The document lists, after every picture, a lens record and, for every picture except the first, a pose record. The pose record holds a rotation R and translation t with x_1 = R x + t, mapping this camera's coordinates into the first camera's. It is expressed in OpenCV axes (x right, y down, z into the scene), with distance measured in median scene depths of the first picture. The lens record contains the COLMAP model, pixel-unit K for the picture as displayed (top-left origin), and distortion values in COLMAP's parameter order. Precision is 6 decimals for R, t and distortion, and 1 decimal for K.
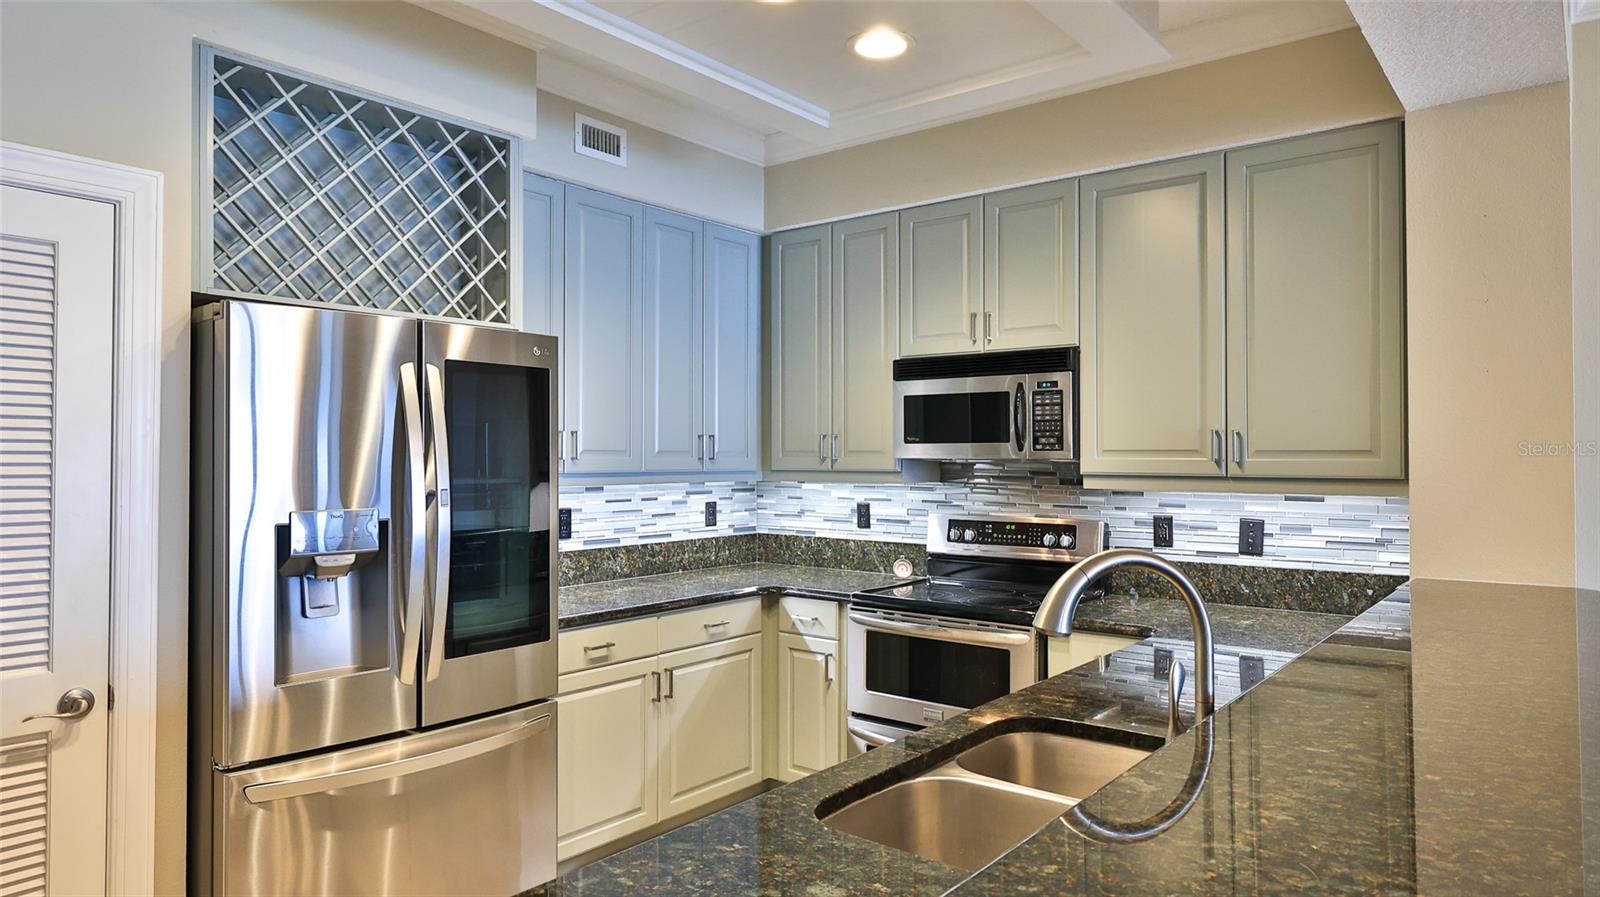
lens RADIAL K [[990.9, 0, 798.6], [0, 990.9, 437.7], [0, 0, 1]] dist [-0.001308, -0.000818]
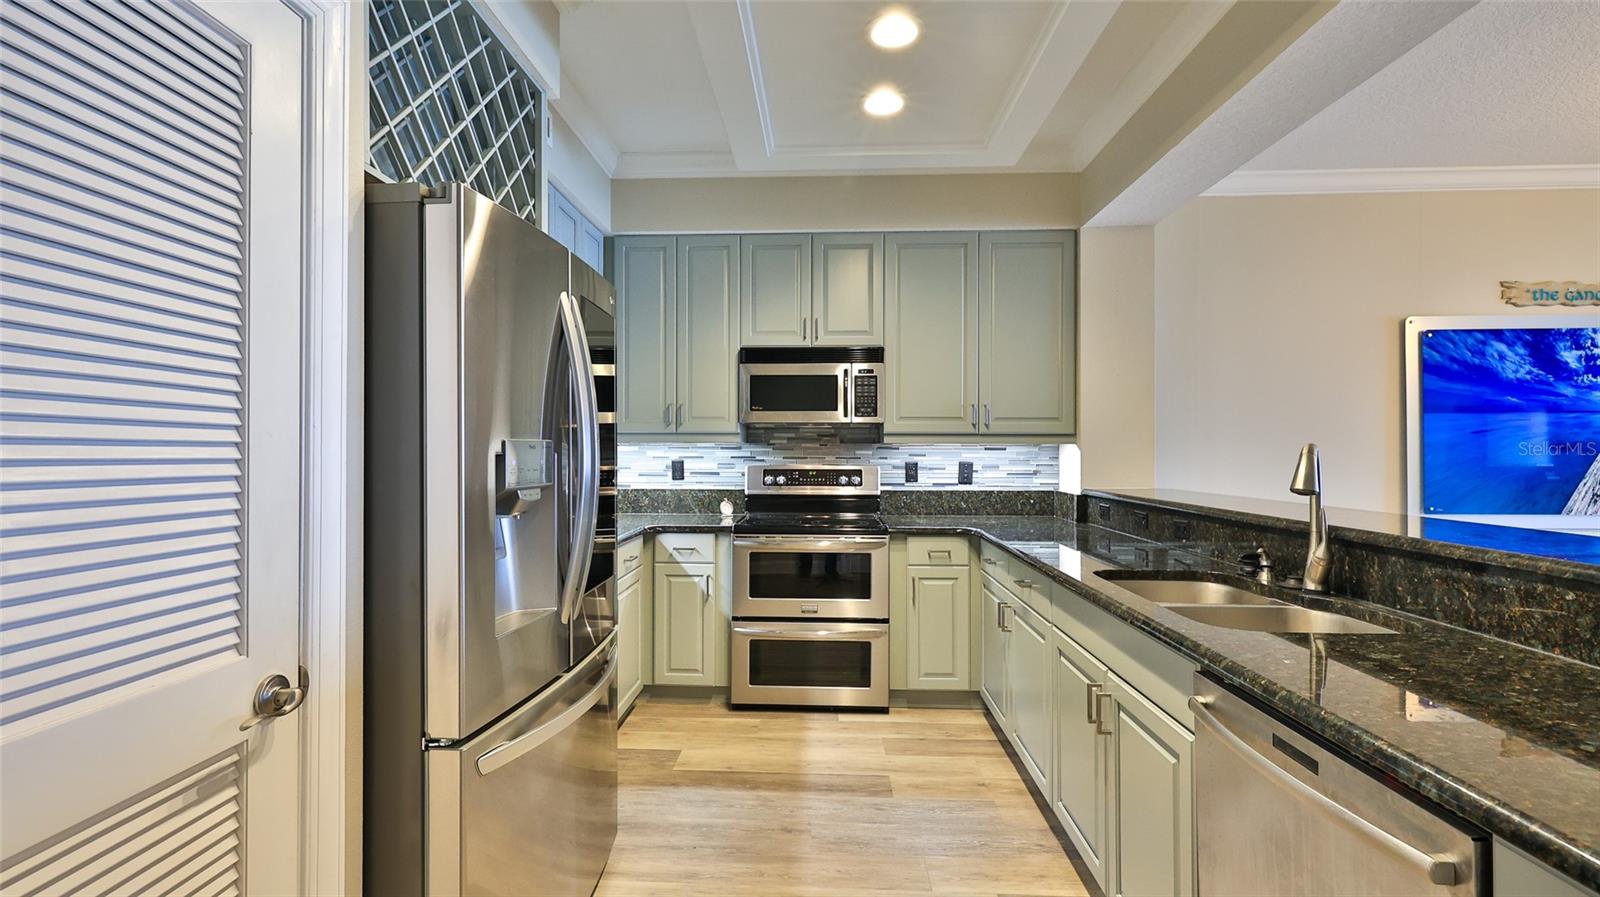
lens RADIAL K [[707.5, 0, 795.2], [0, 707.5, 443.5], [0, 0, 1]] dist [-0.000529, -0.000022]
pose [[0.807863, 0.005830, 0.589341, -0.418880], [-0.011549, 0.999916, 0.005941, 0.044472], [-0.589257, -0.011605, 0.807862, 0.209518]]
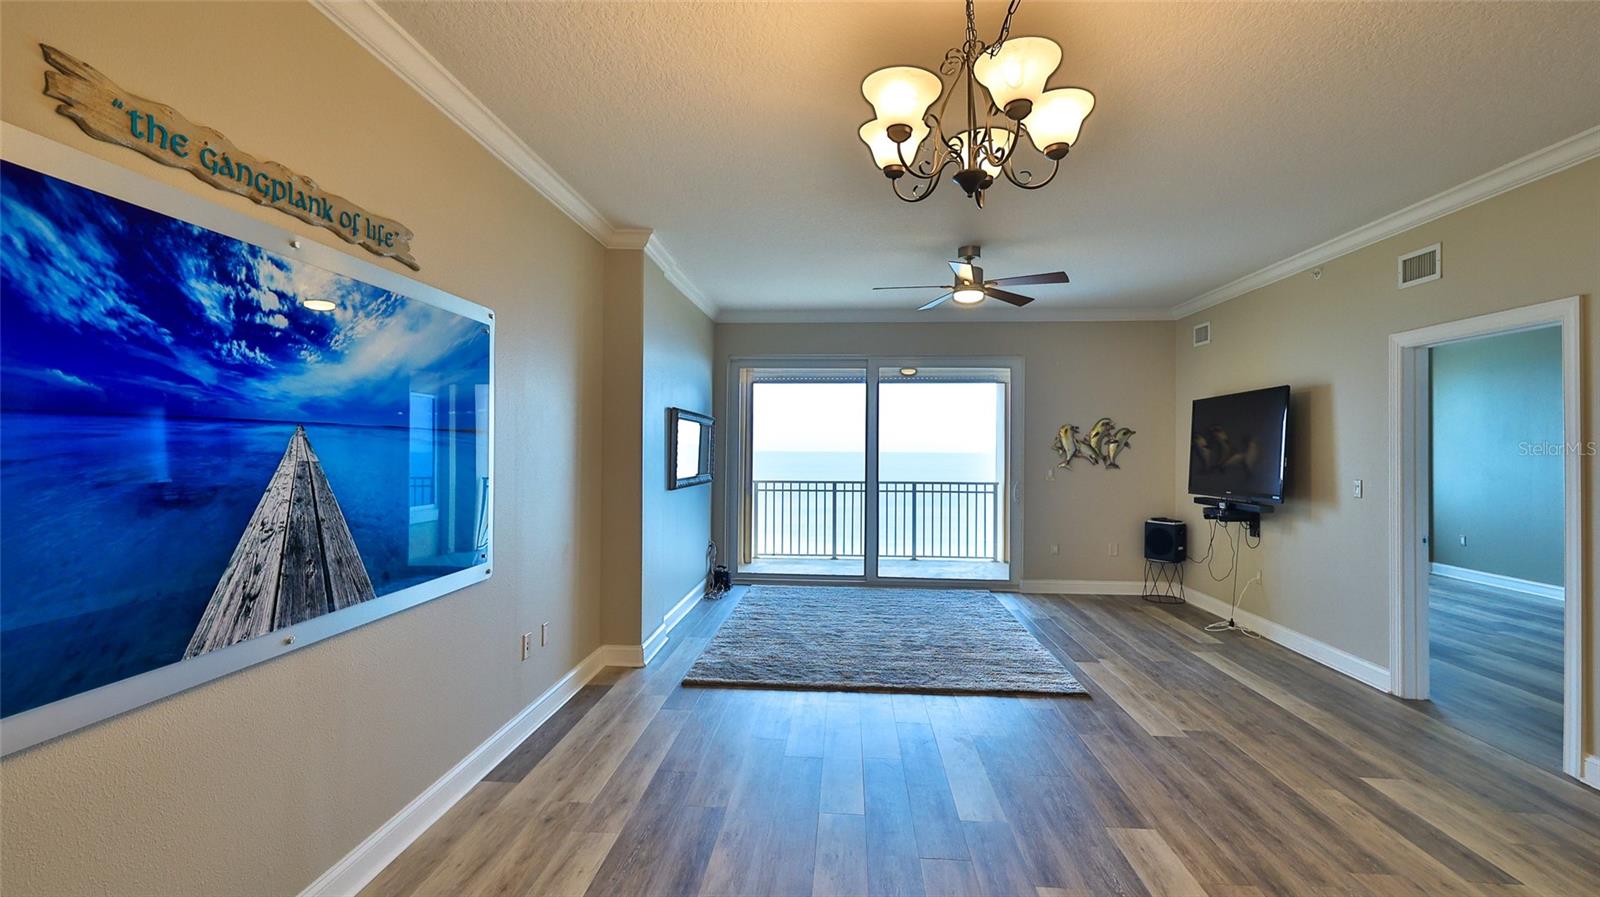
lens RADIAL K [[707.5, 0, 795.2], [0, 707.5, 443.5], [0, 0, 1]] dist [-0.000529, -0.000022]
pose [[-0.569279, 0.001669, 0.822142, 0.504057], [-0.021836, 0.999614, -0.017149, 0.006634], [-0.821854, -0.027715, -0.569023, 0.322503]]
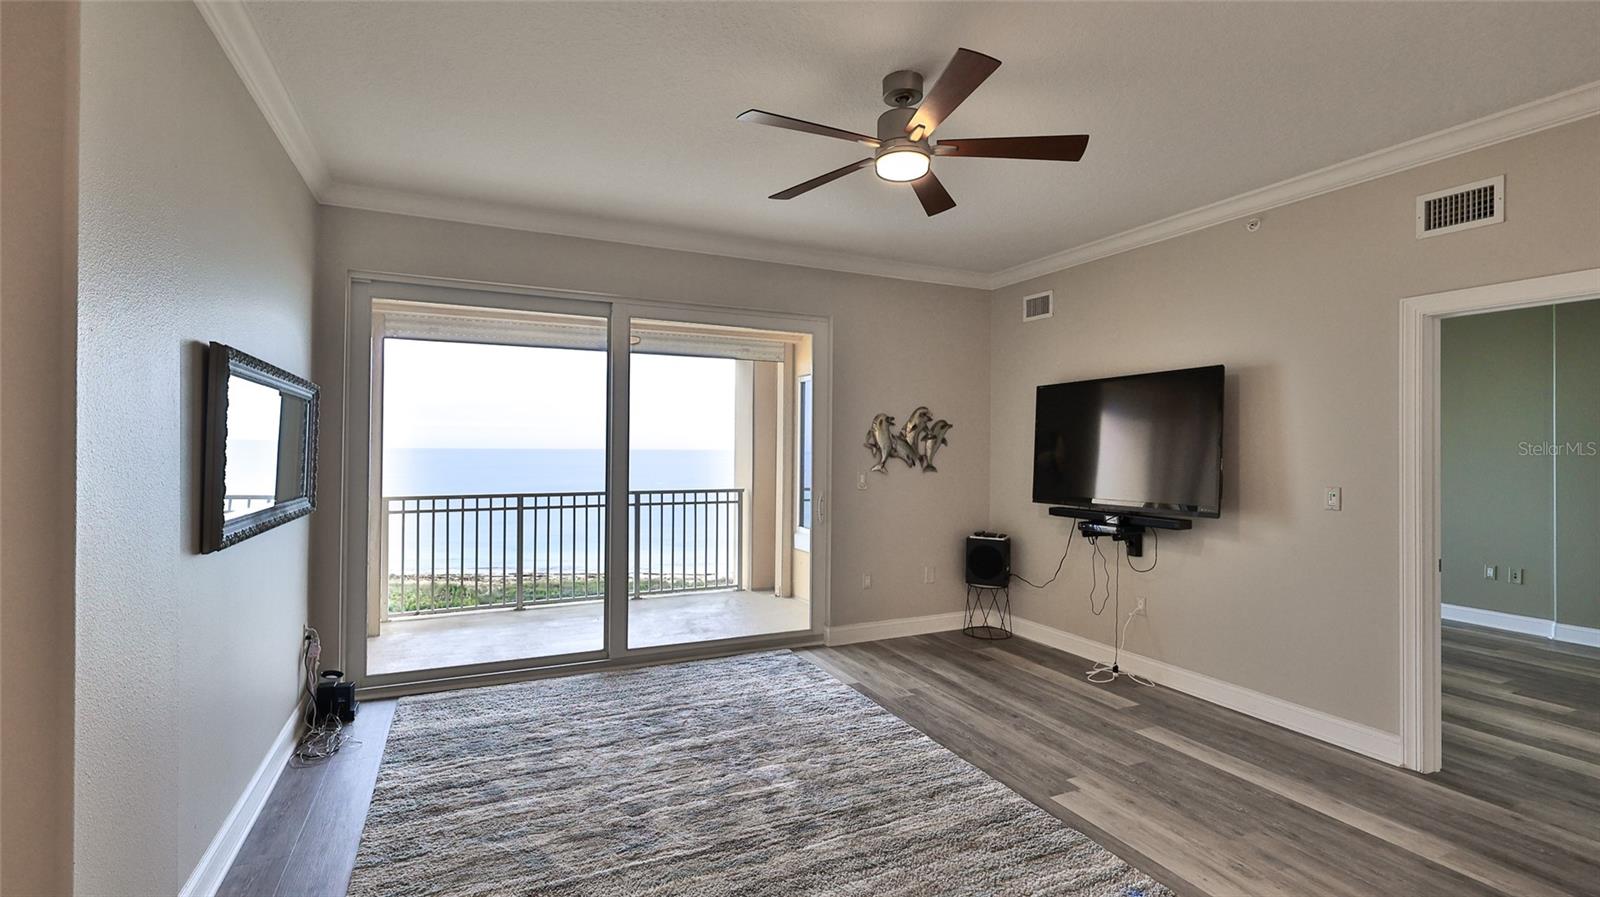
lens RADIAL K [[707.5, 0, 795.2], [0, 707.5, 443.5], [0, 0, 1]] dist [-0.000529, -0.000022]
pose [[-0.899659, -0.003935, 0.436575, 1.176044], [-0.014596, 0.999671, -0.021068, -0.000649], [-0.436349, -0.025326, -0.899421, 0.005428]]
